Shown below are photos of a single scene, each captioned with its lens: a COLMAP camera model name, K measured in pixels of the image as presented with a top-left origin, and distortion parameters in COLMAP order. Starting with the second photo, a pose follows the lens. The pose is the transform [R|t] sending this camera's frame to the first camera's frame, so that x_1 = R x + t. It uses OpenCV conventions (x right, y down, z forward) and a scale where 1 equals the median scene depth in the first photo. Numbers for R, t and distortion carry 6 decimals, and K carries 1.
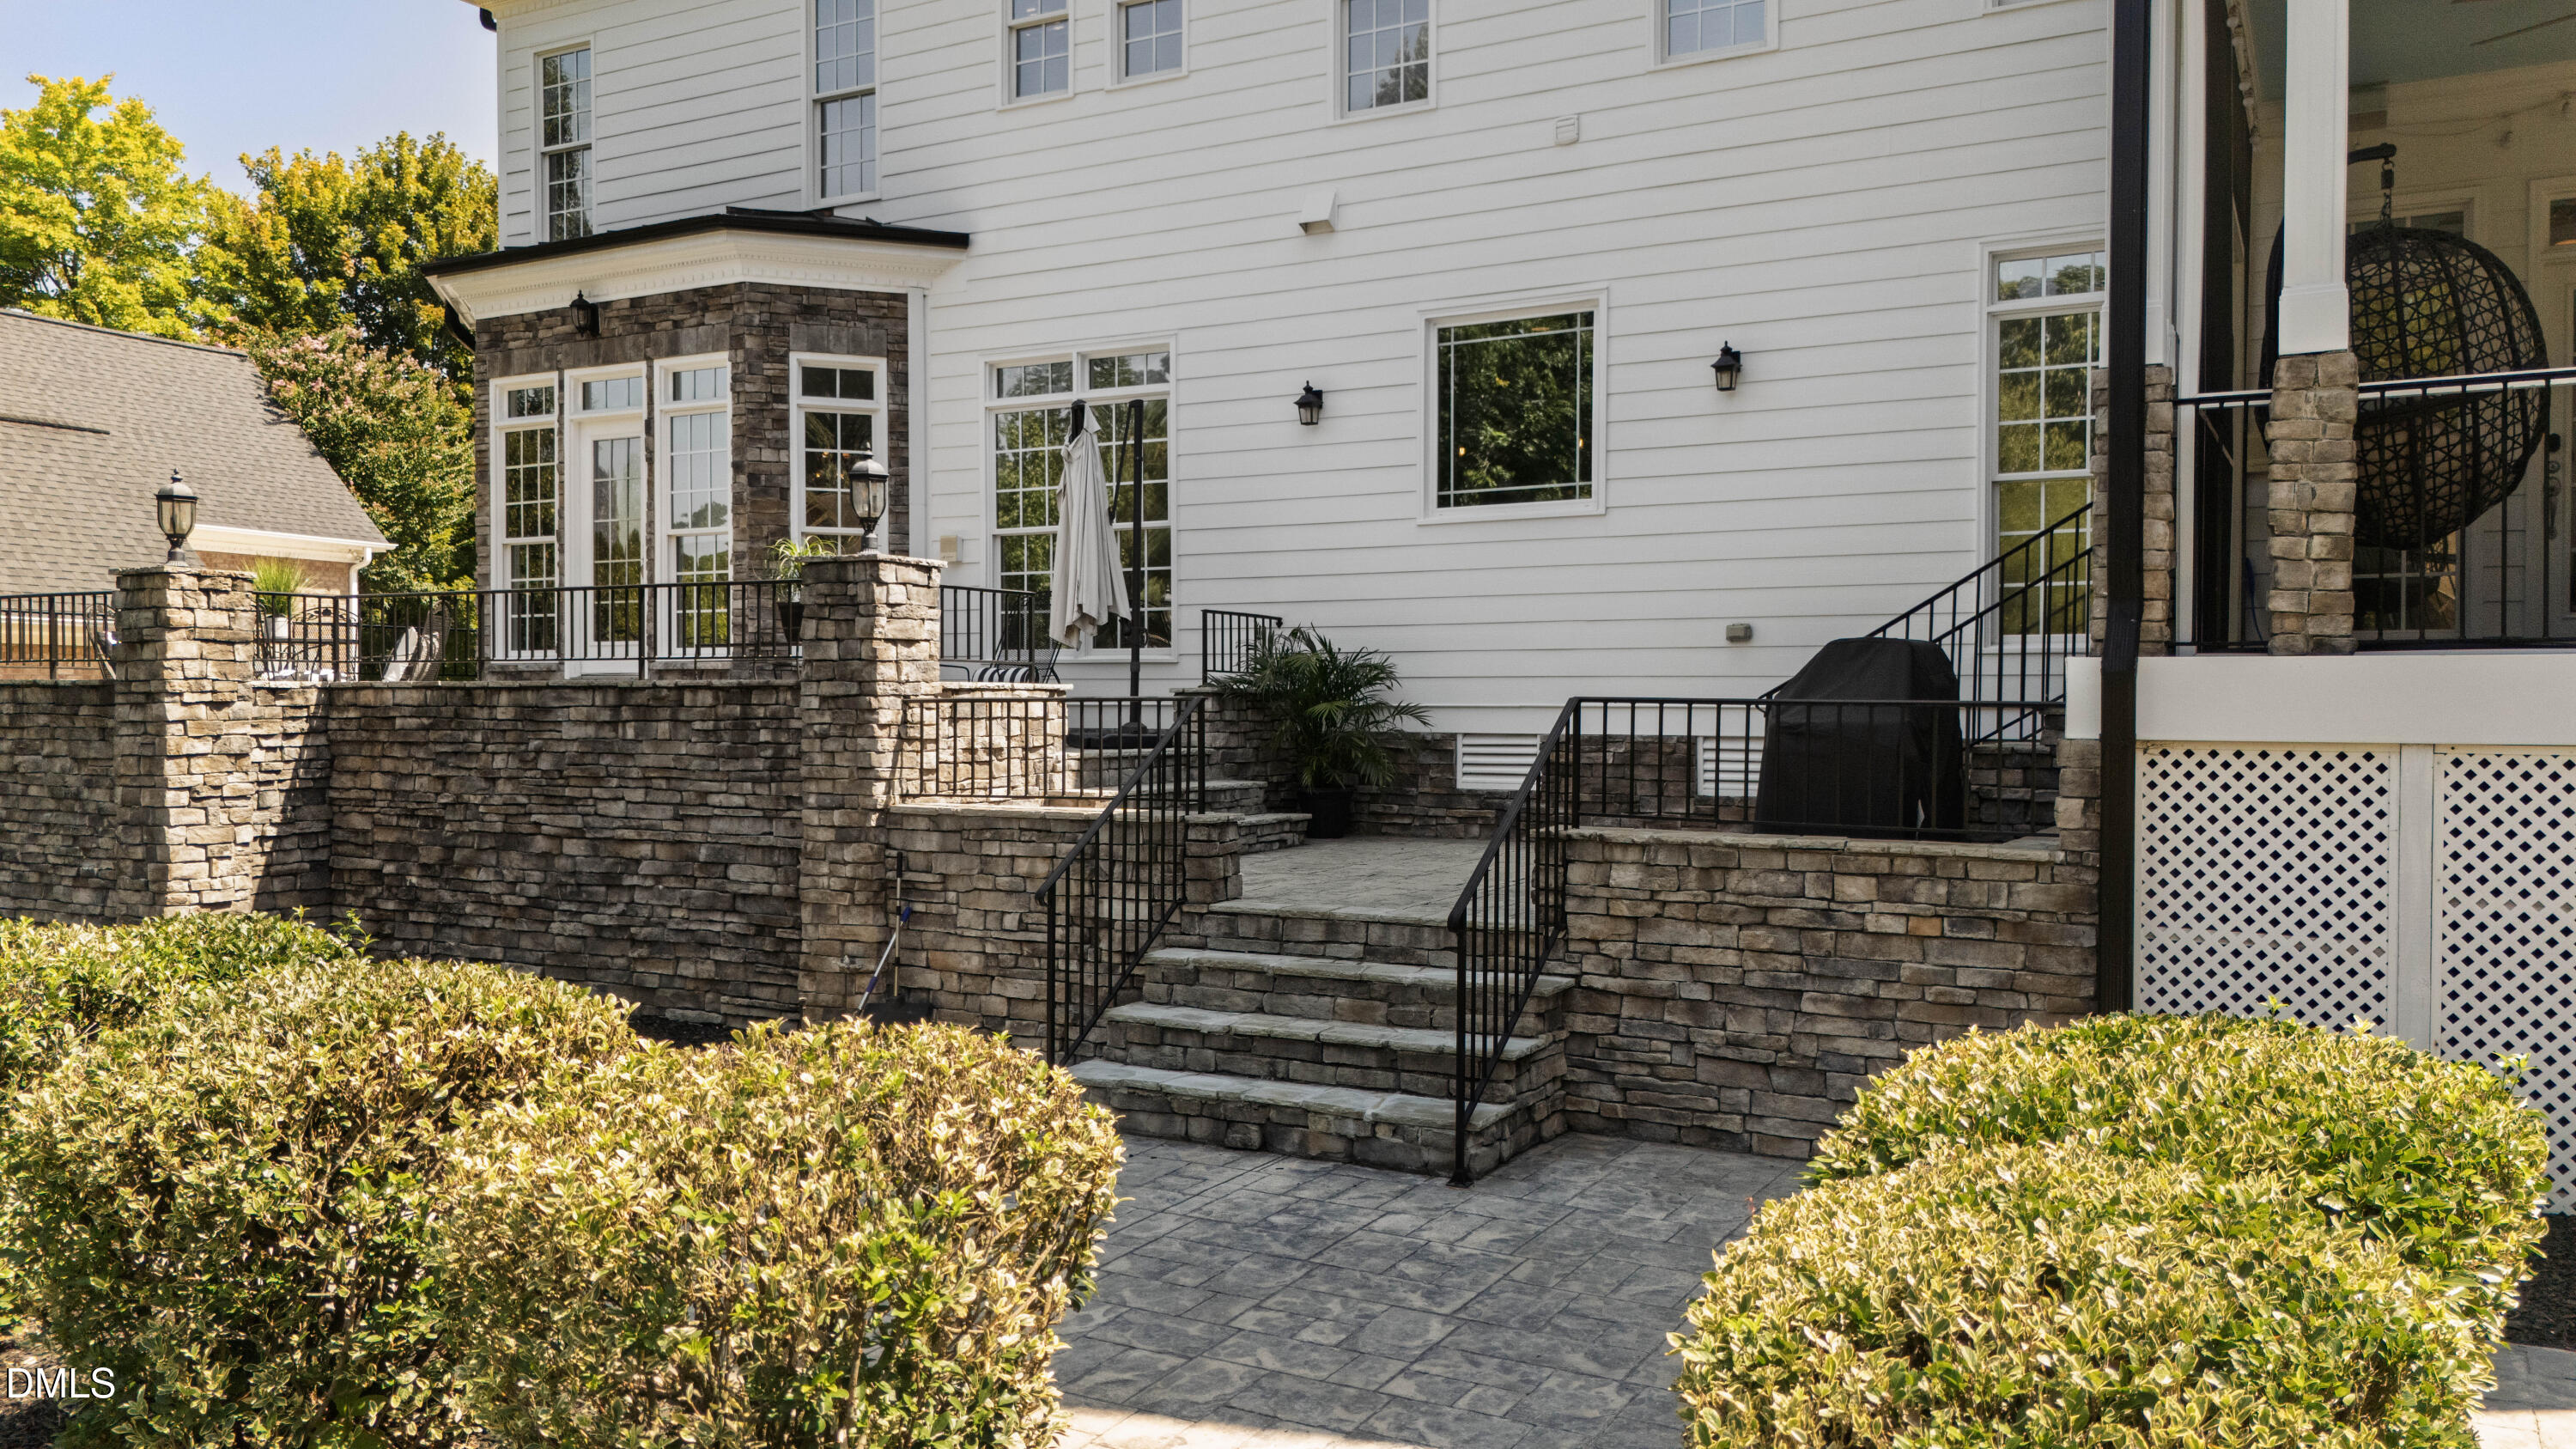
lens RADIAL K [[1890.8, 0, 1294.2], [0, 1890.8, 716.3], [0, 0, 1]] dist [0.083059, -0.070985]
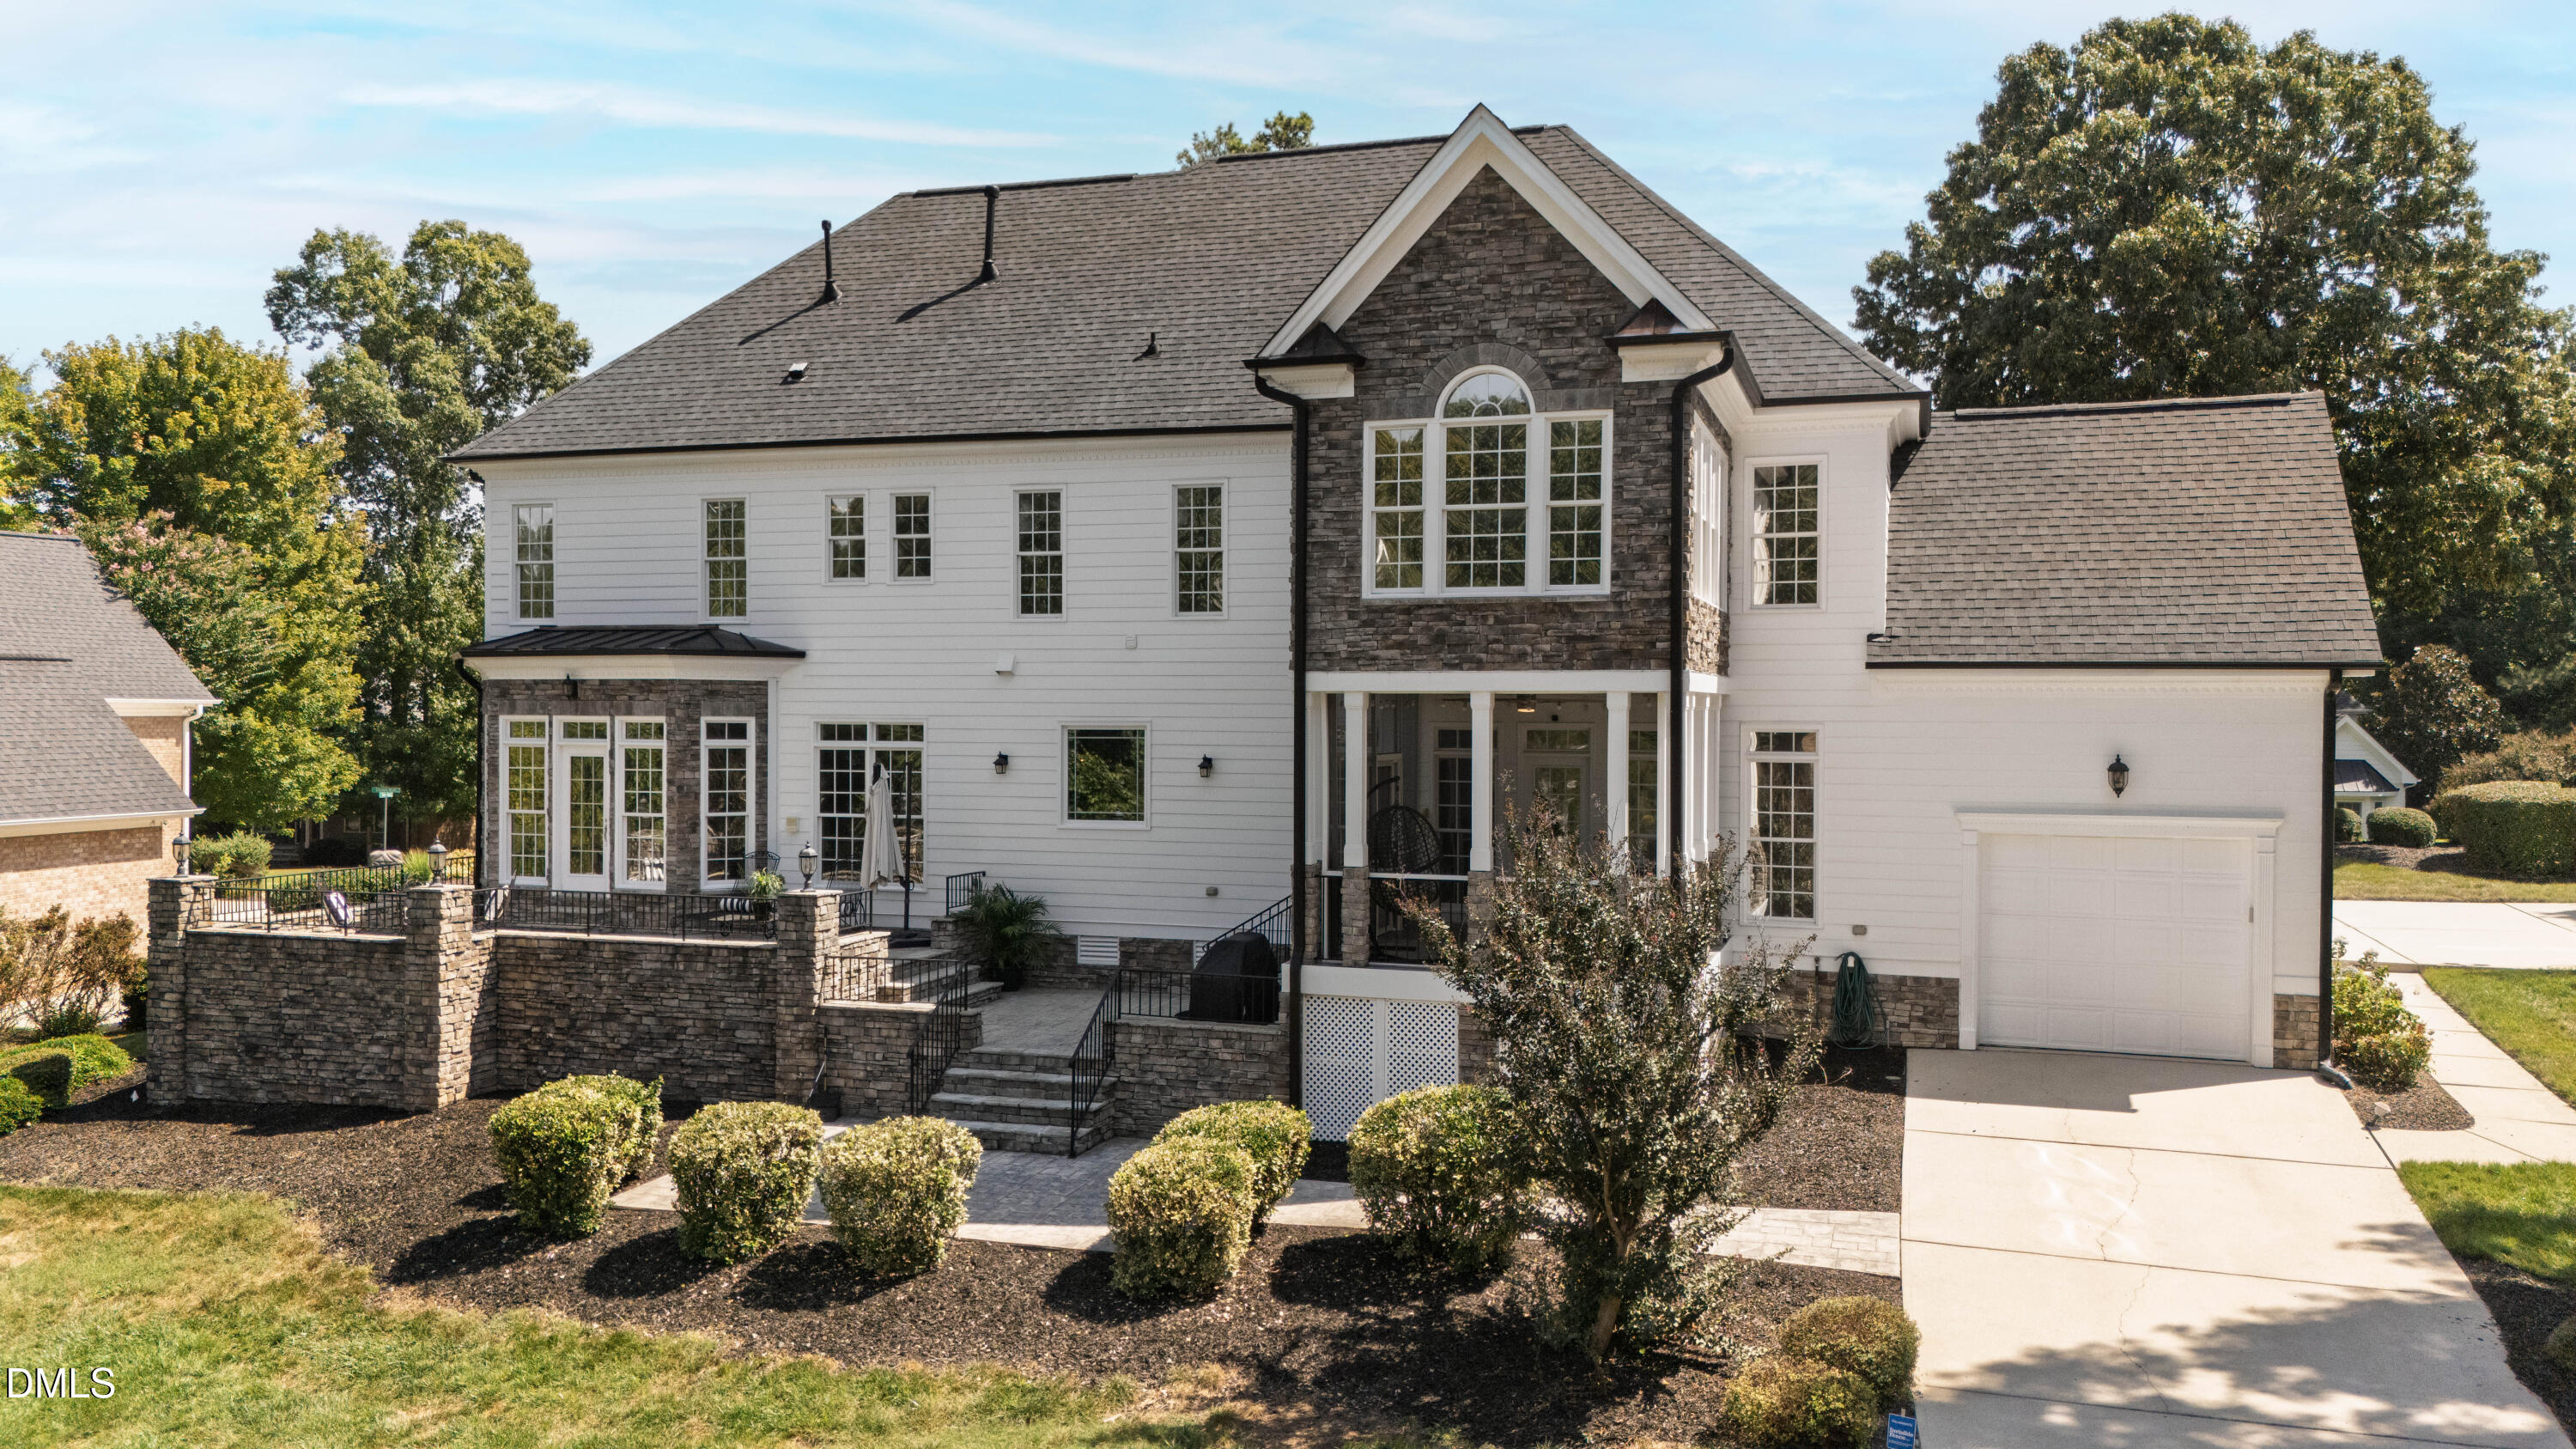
lens RADIAL K [[1890.8, 0, 1297.0], [0, 1890.8, 738.8], [0, 0, 1]] dist [0.083059, -0.070985]
pose [[0.981673, -0.000941, 0.190571, -0.065033], [-0.001037, 0.999947, 0.010279, -0.215904], [-0.190570, -0.010288, 0.981620, -0.975417]]
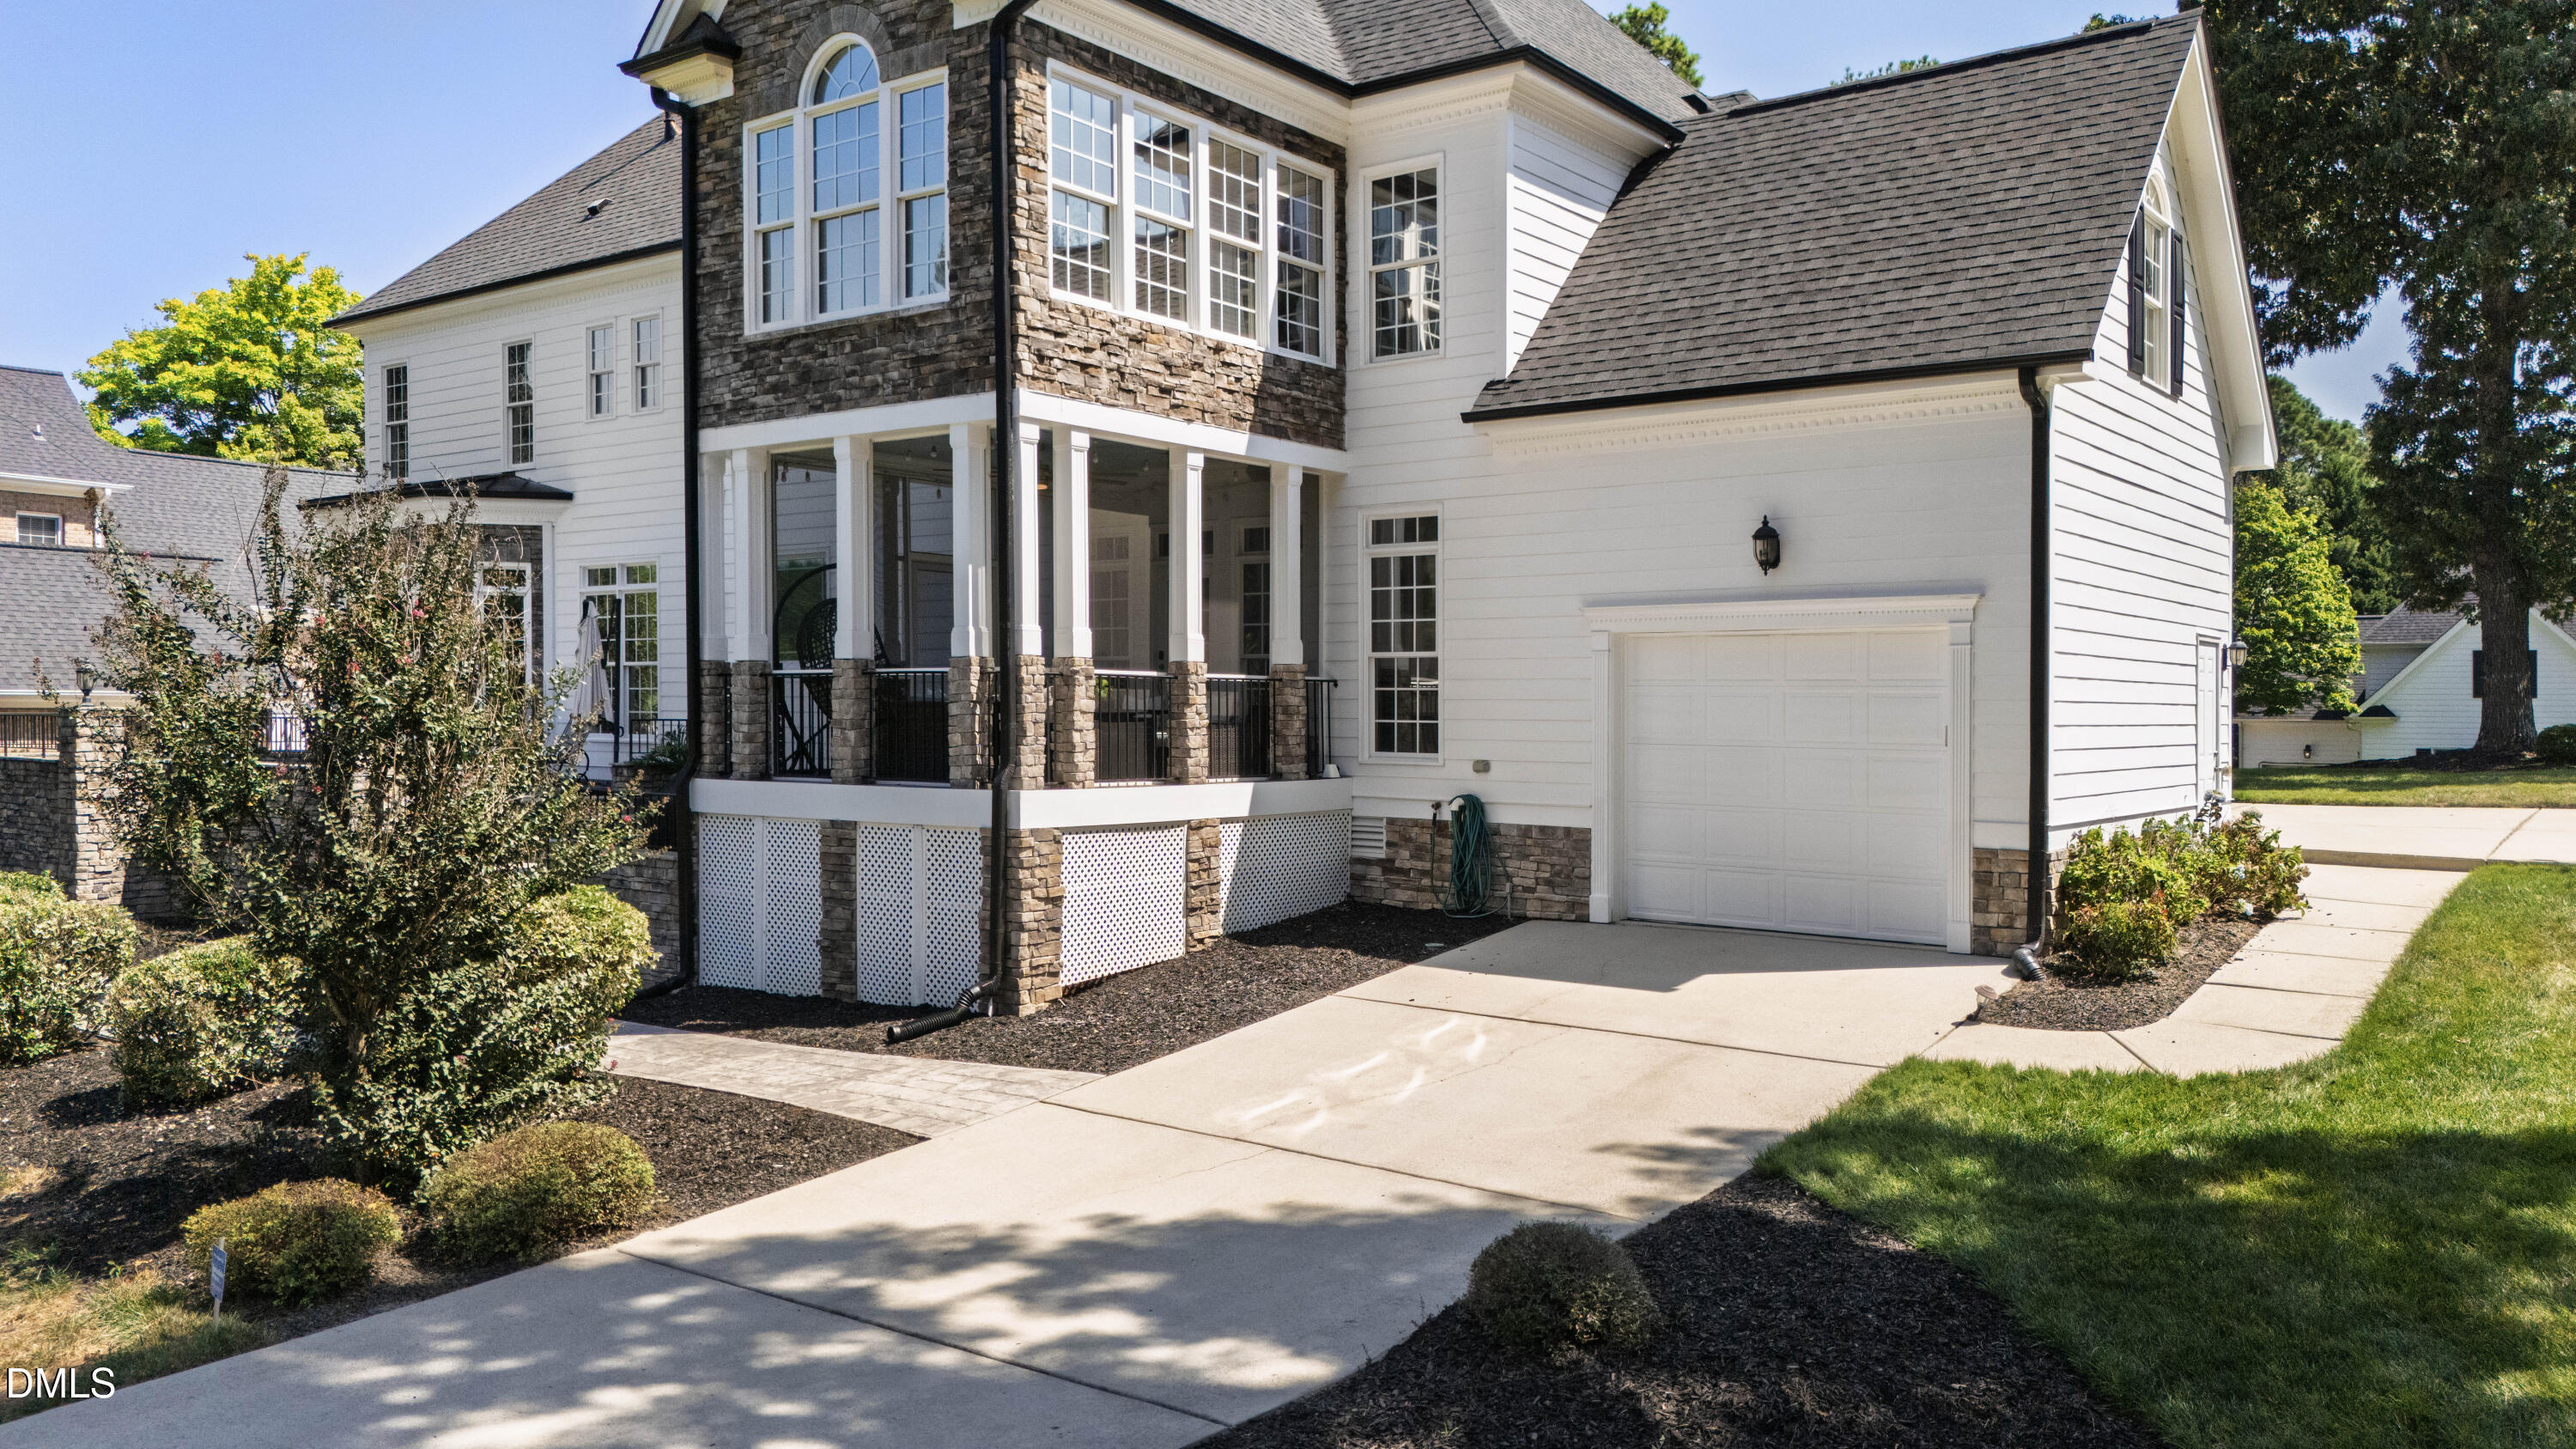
lens RADIAL K [[1890.8, 0, 1274.8], [0, 1890.8, 706.2], [0, 0, 1]] dist [0.083059, -0.070985]
pose [[0.989842, 0.003164, -0.142134, 0.806357], [-0.003955, 0.999978, -0.005281, -0.060408], [0.142114, 0.005790, 0.989833, -0.709932]]
